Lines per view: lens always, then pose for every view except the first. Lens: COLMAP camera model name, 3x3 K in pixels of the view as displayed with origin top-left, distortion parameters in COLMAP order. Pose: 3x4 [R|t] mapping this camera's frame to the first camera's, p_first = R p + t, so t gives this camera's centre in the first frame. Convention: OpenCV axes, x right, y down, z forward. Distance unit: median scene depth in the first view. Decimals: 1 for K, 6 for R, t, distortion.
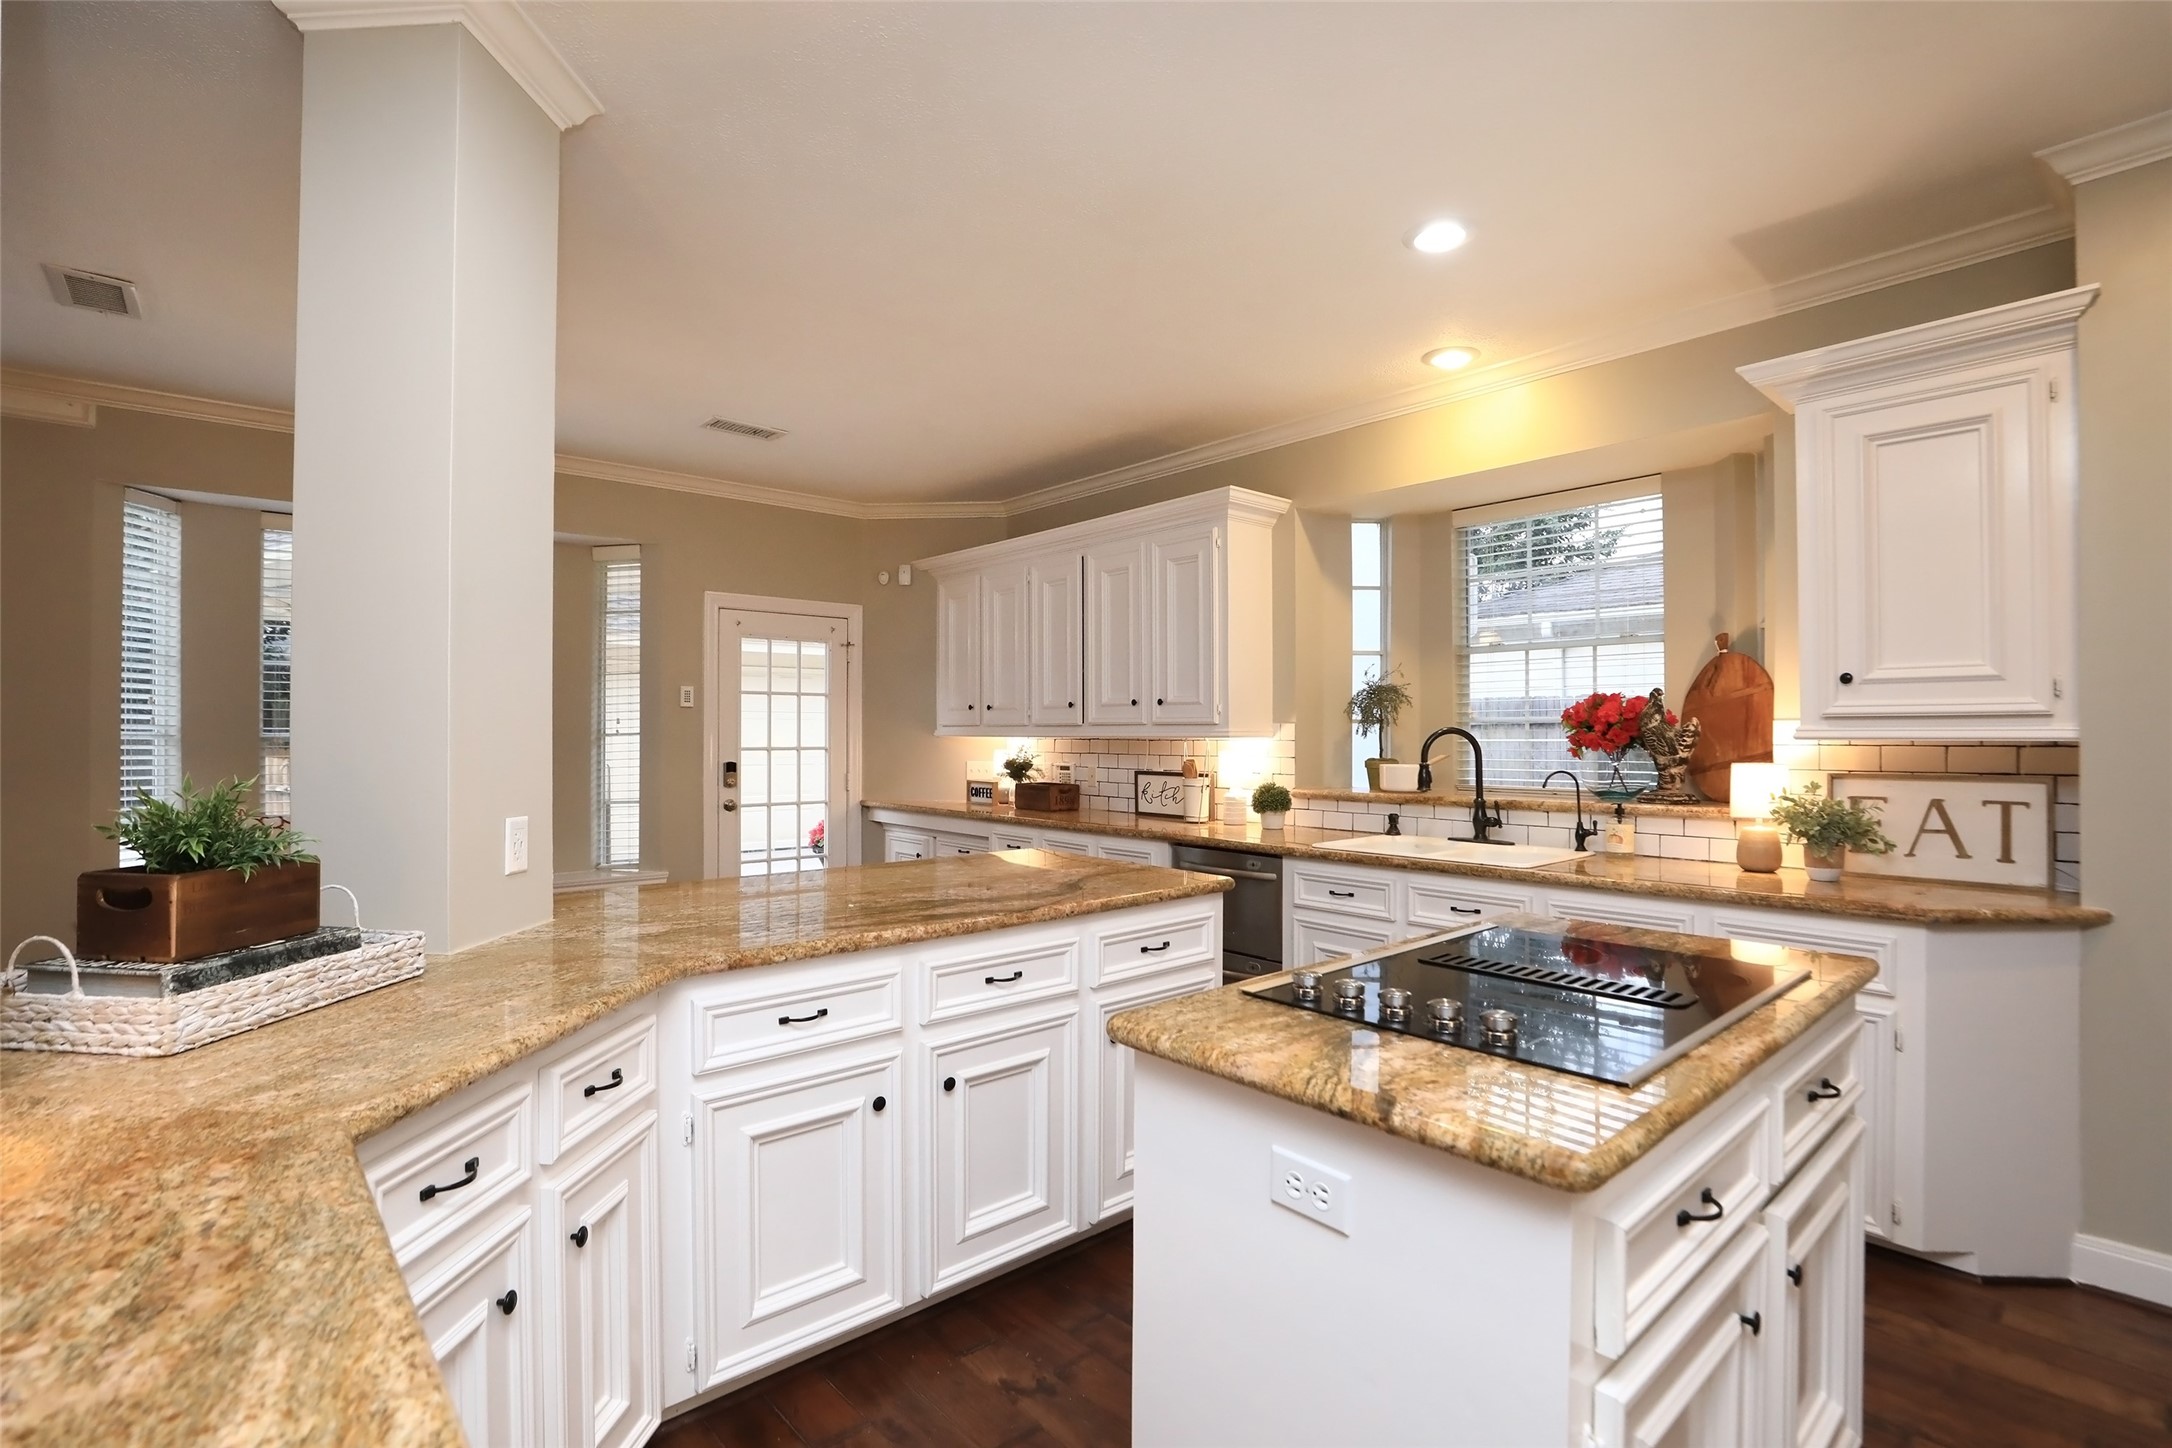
lens RADIAL K [[997.6, 0, 1092.2], [0, 997.6, 714.7], [0, 0, 1]] dist [-0.034436, 0.003859]
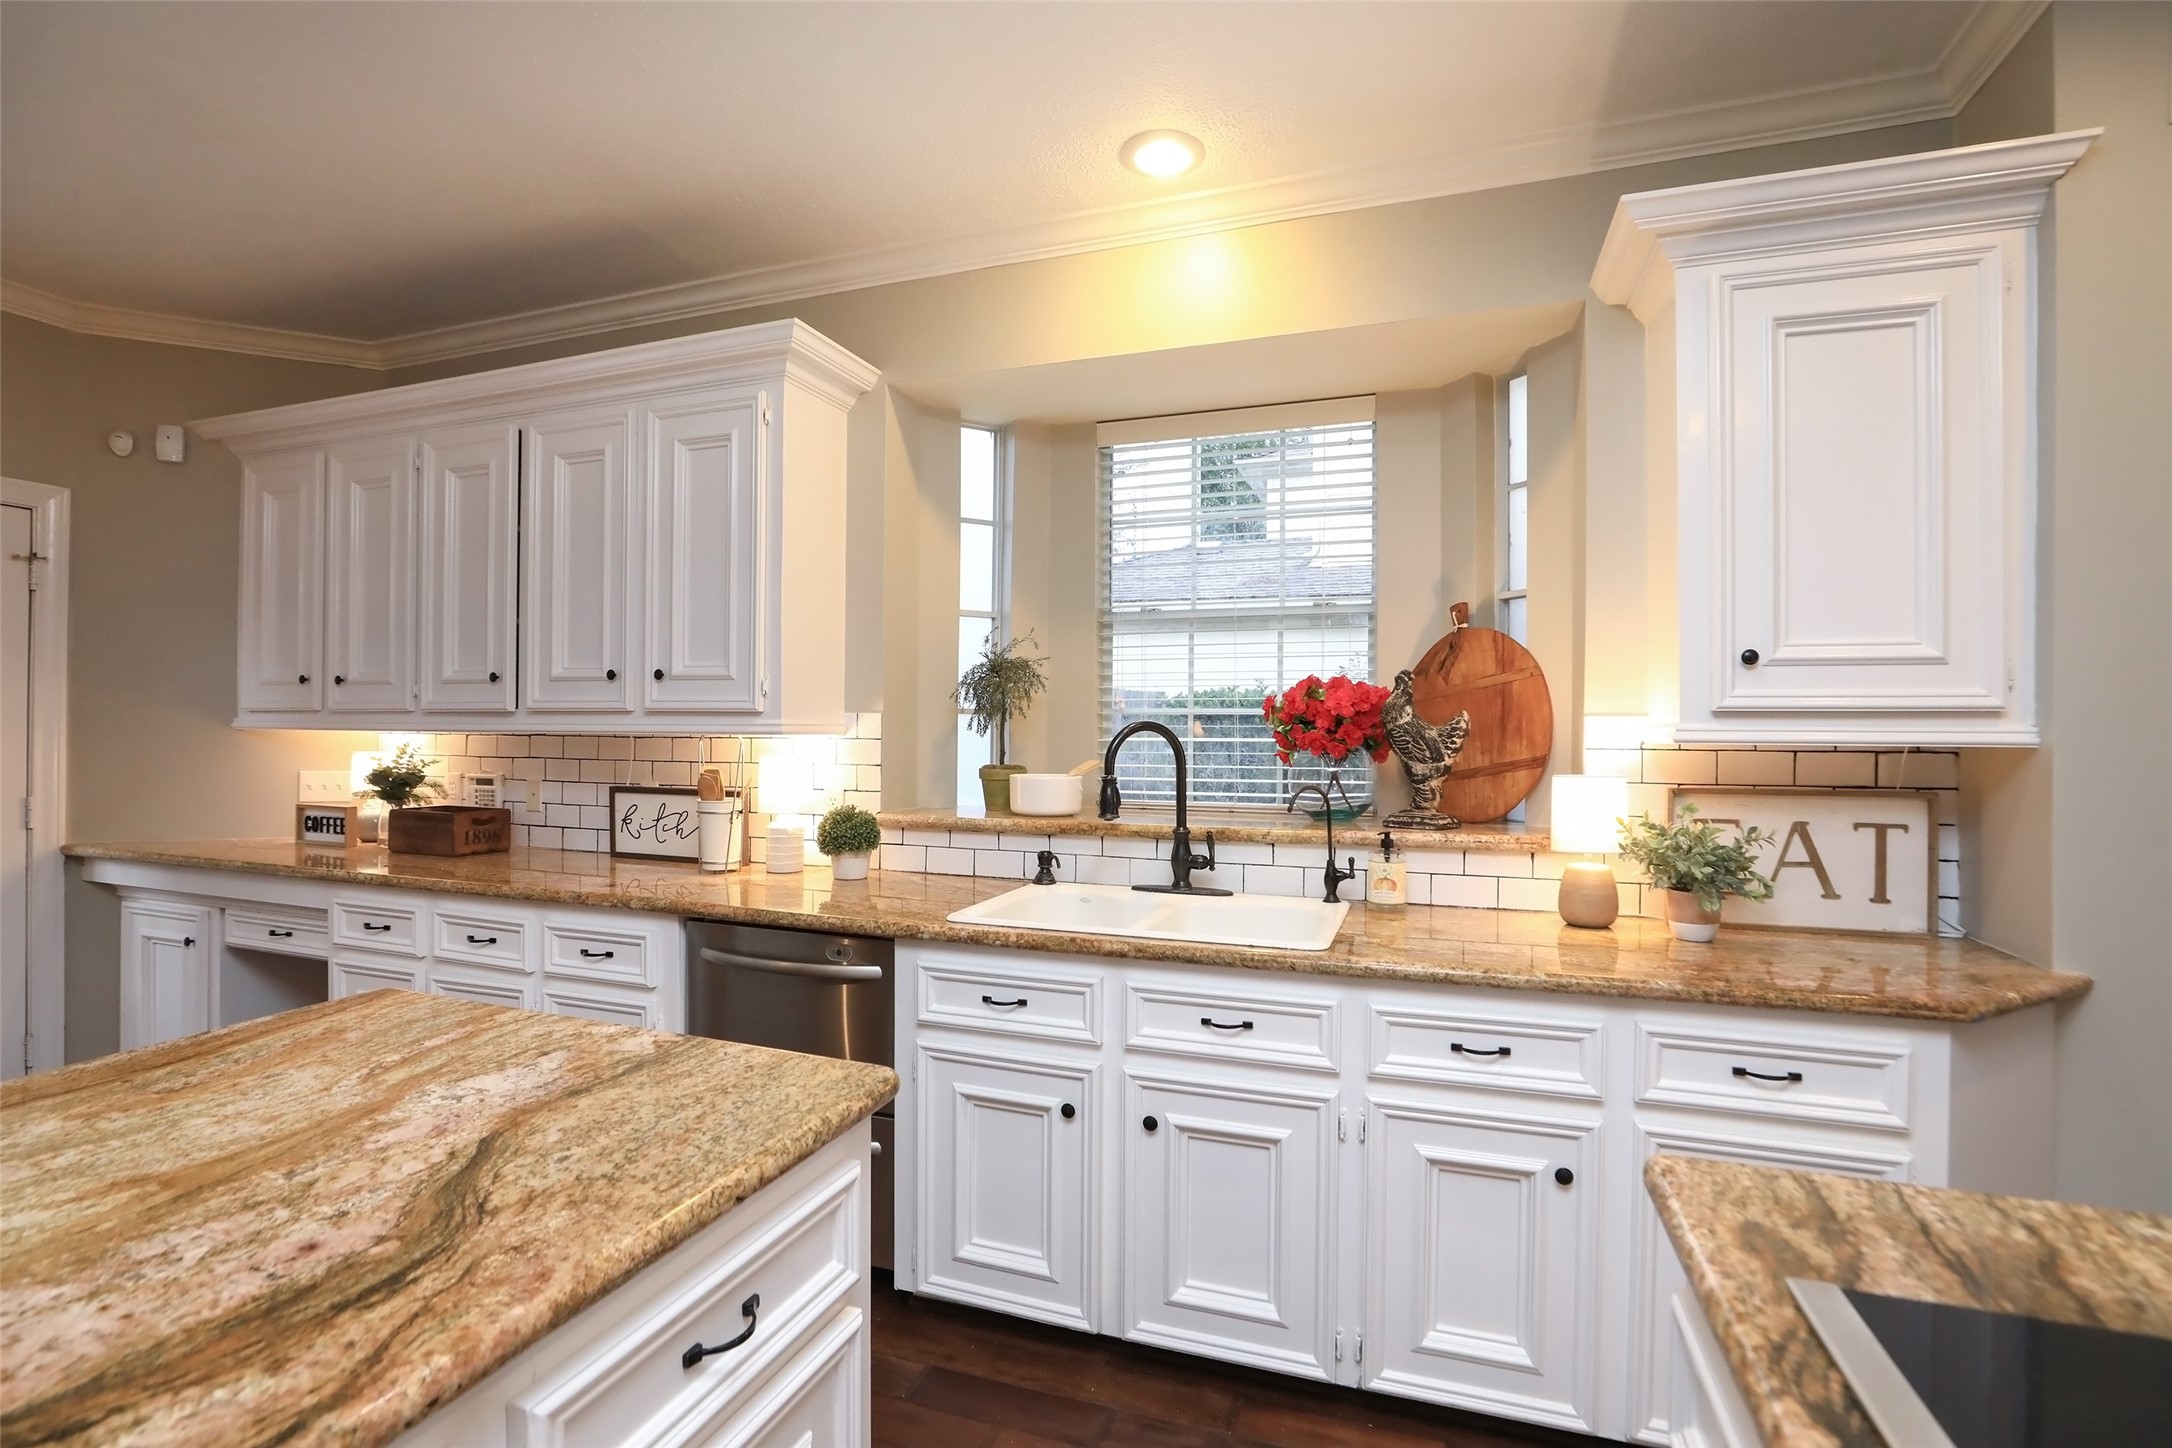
lens RADIAL K [[997.6, 0, 1072.7], [0, 997.6, 726.5], [0, 0, 1]] dist [-0.034436, 0.003859]
pose [[0.879680, 0.006855, 0.475516, 0.003322], [-0.015505, 0.999778, 0.014271, 0.006572], [-0.475313, -0.019927, 0.879591, 0.382862]]
